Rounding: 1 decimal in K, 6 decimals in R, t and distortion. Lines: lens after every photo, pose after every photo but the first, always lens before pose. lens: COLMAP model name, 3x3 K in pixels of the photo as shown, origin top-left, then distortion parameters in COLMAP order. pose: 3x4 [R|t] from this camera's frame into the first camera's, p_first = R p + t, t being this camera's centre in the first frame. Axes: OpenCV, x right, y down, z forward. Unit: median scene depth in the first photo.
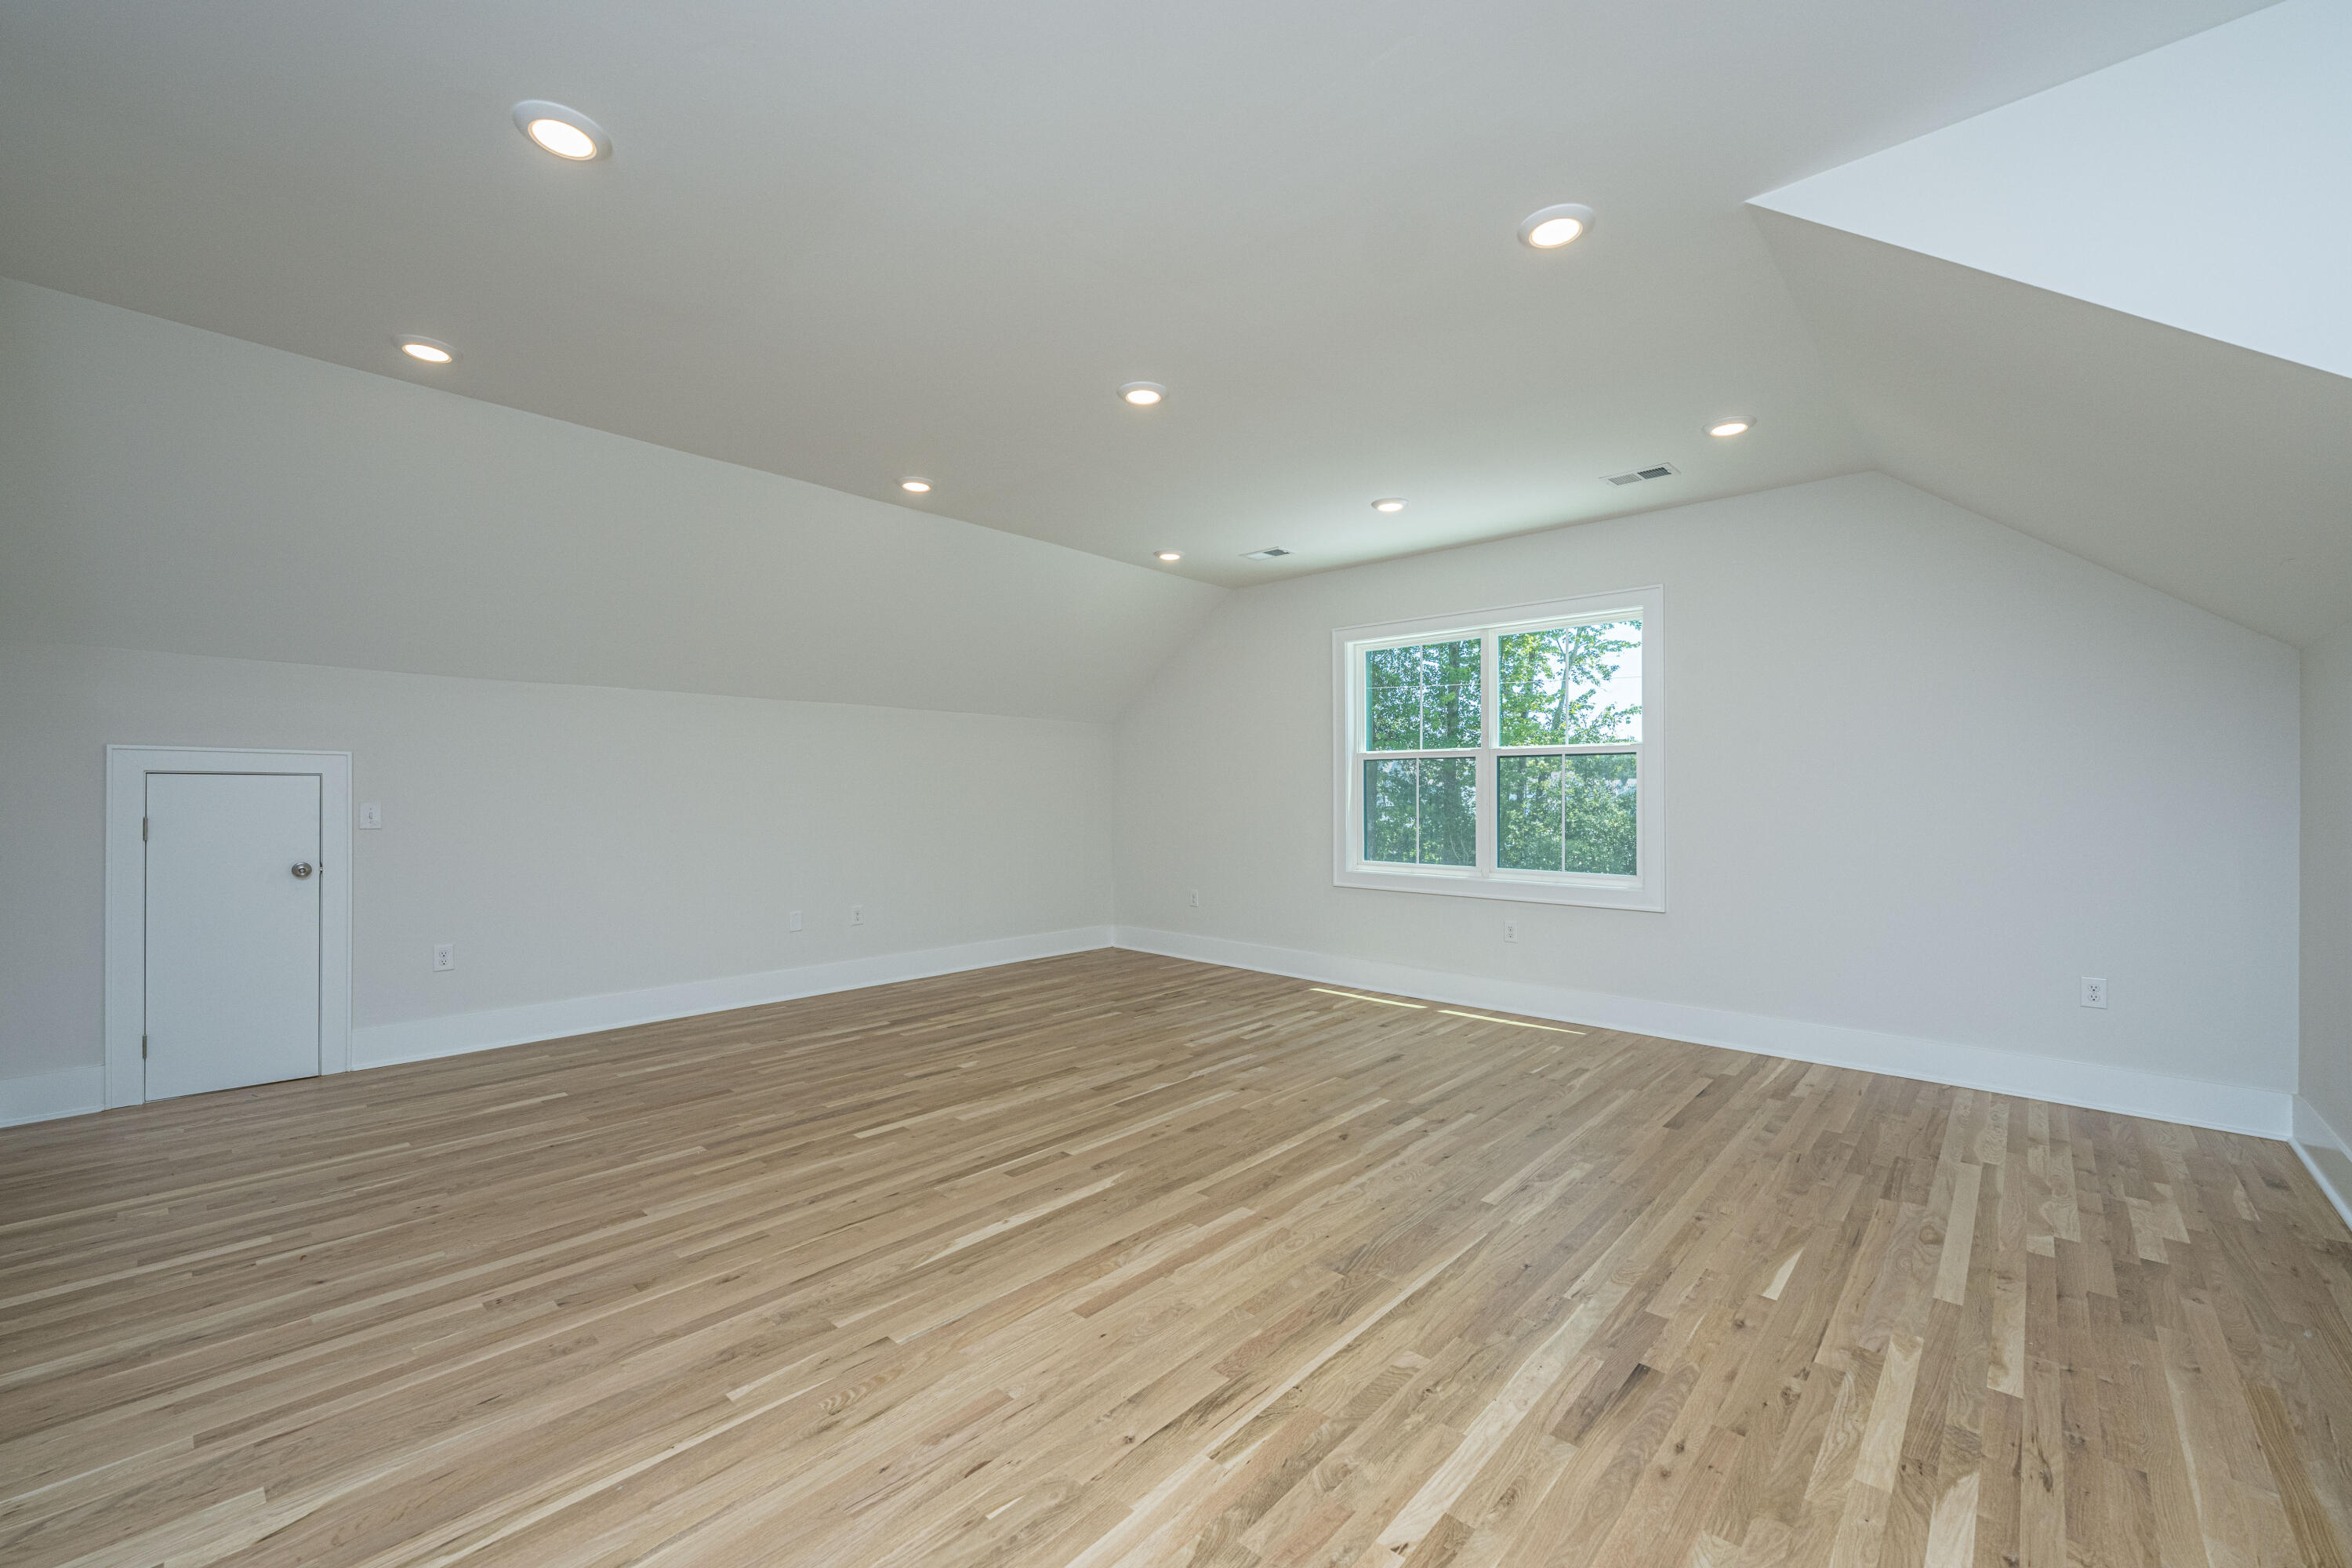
lens RADIAL K [[943.7, 0, 1158.1], [0, 943.7, 801.8], [0, 0, 1]] dist [-0.001192, -0.000315]
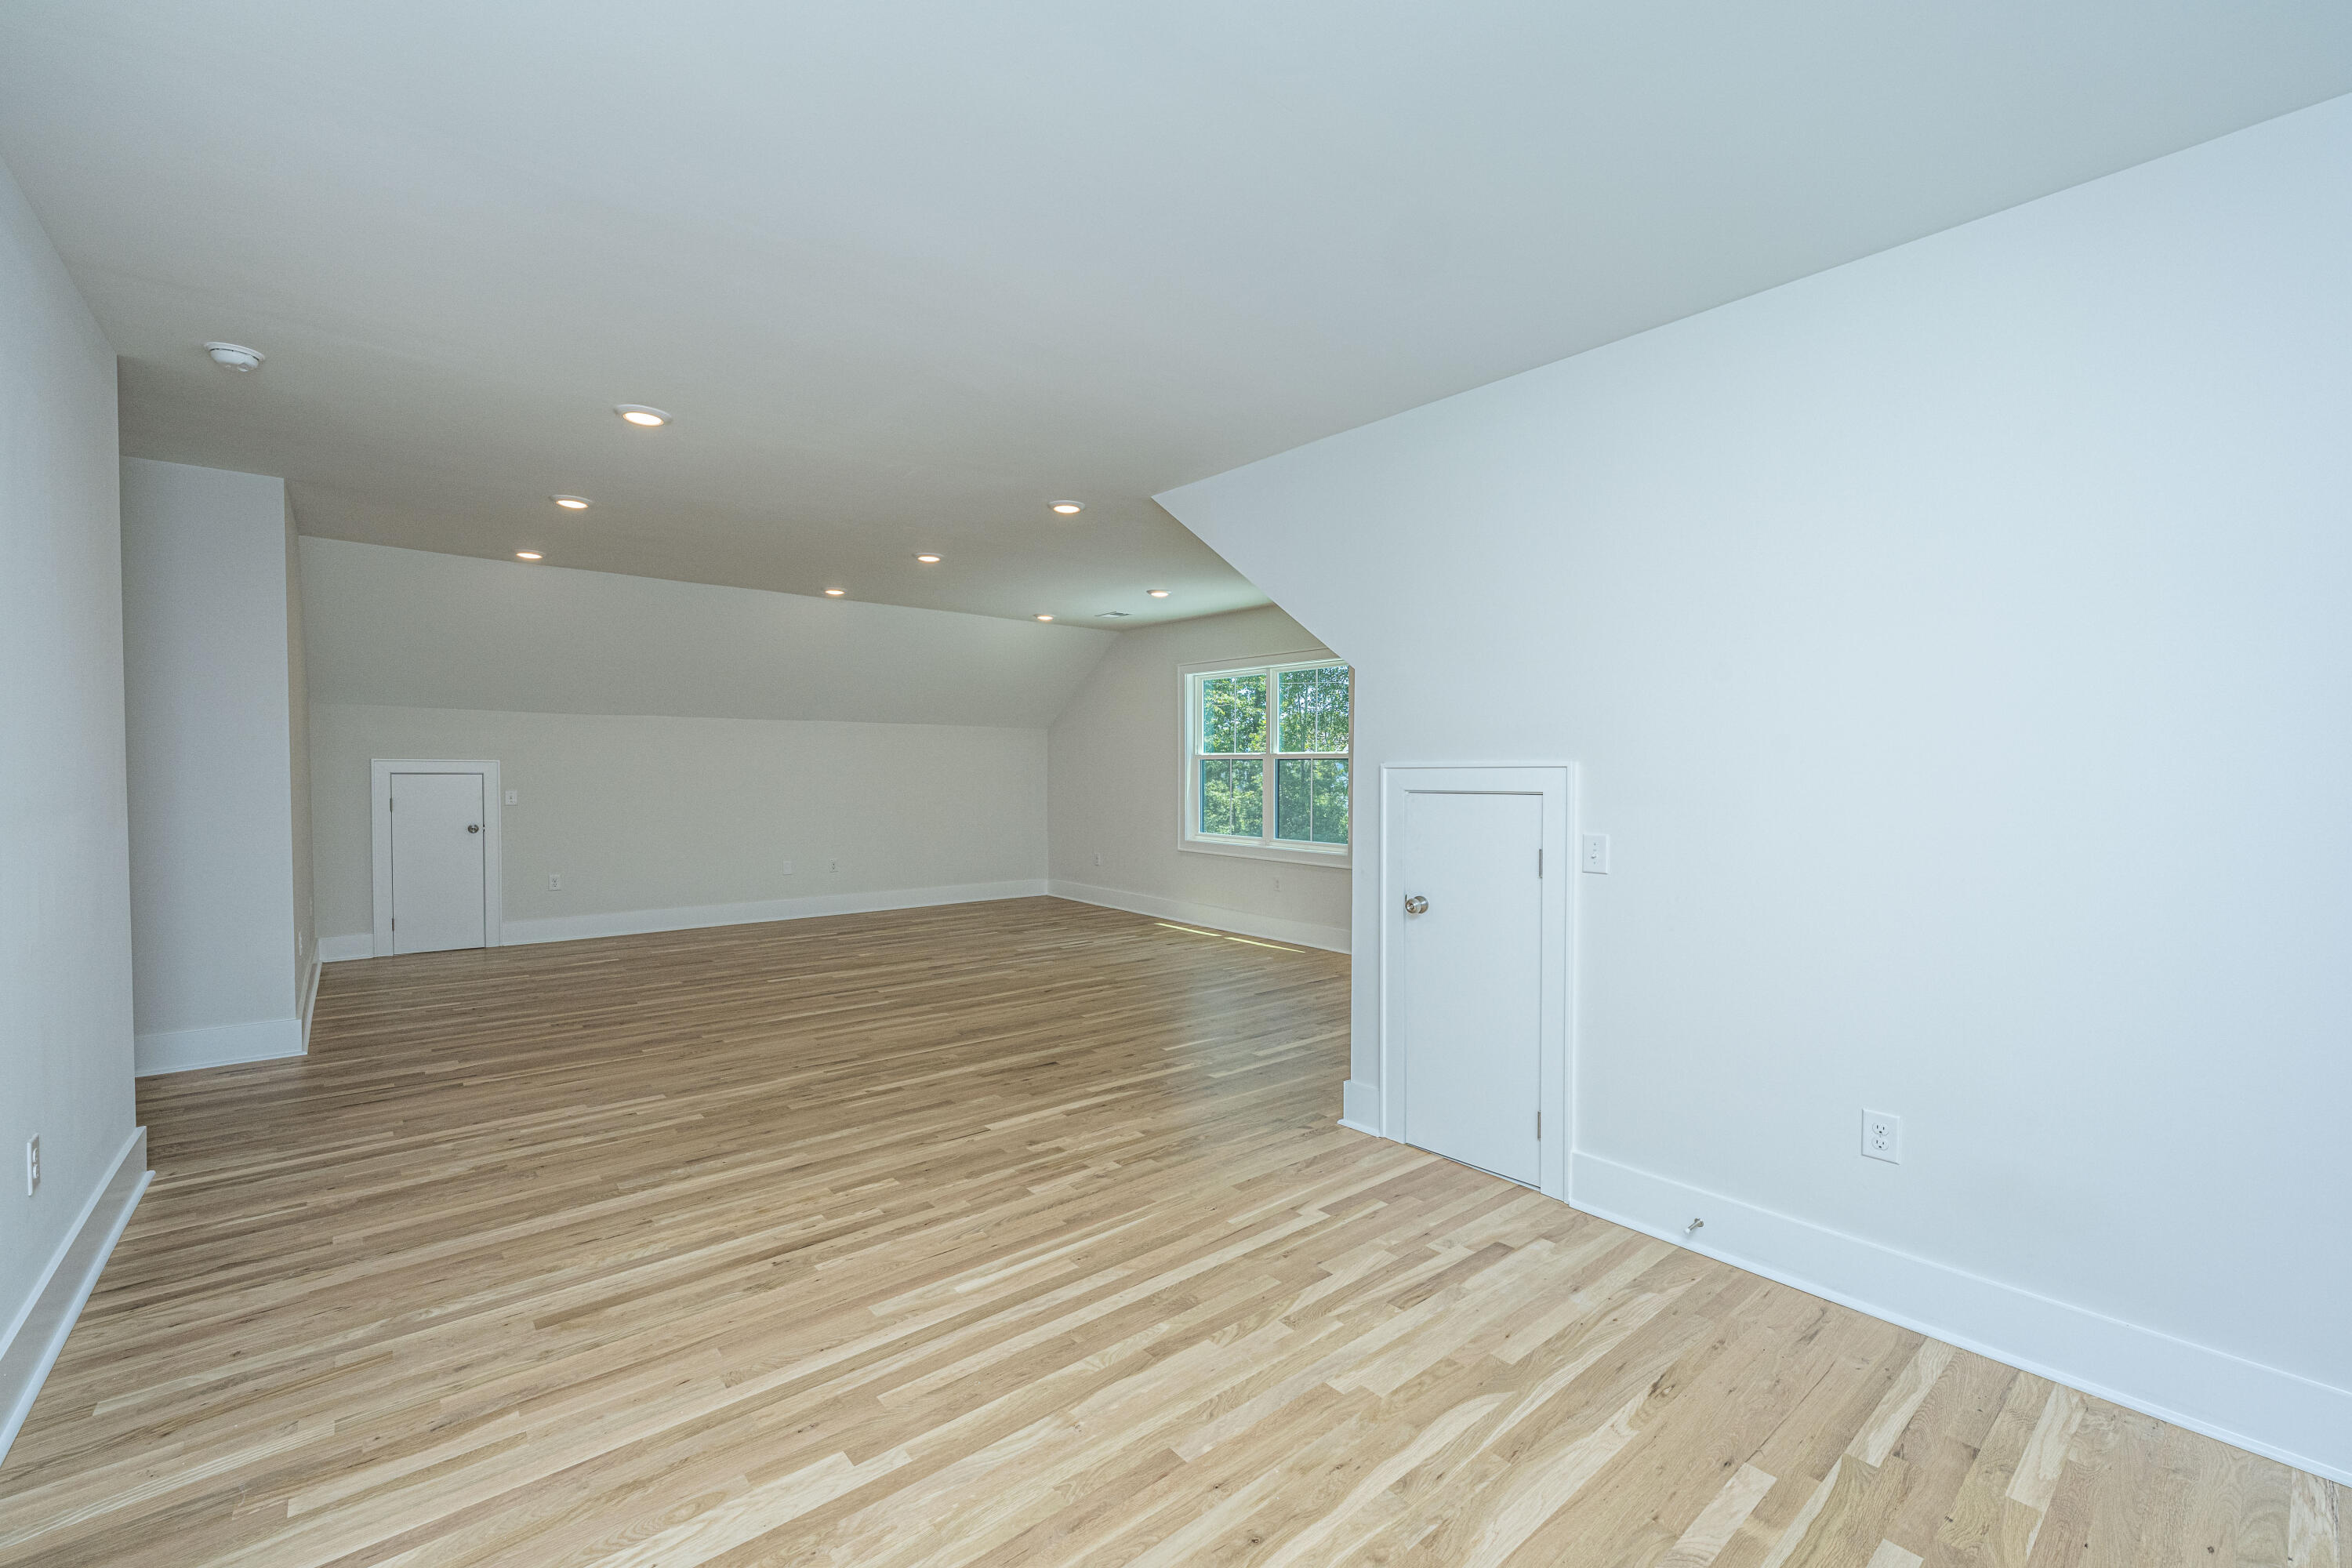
lens RADIAL K [[989.8, 0, 1259.8], [0, 989.8, 800.3], [0, 0, 1]] dist [-0.000497, -0.000180]
pose [[0.997275, 0.008796, -0.073245, 0.719950], [-0.006813, 0.999604, 0.027286, -0.042821], [0.073456, -0.026713, 0.996941, -0.764635]]
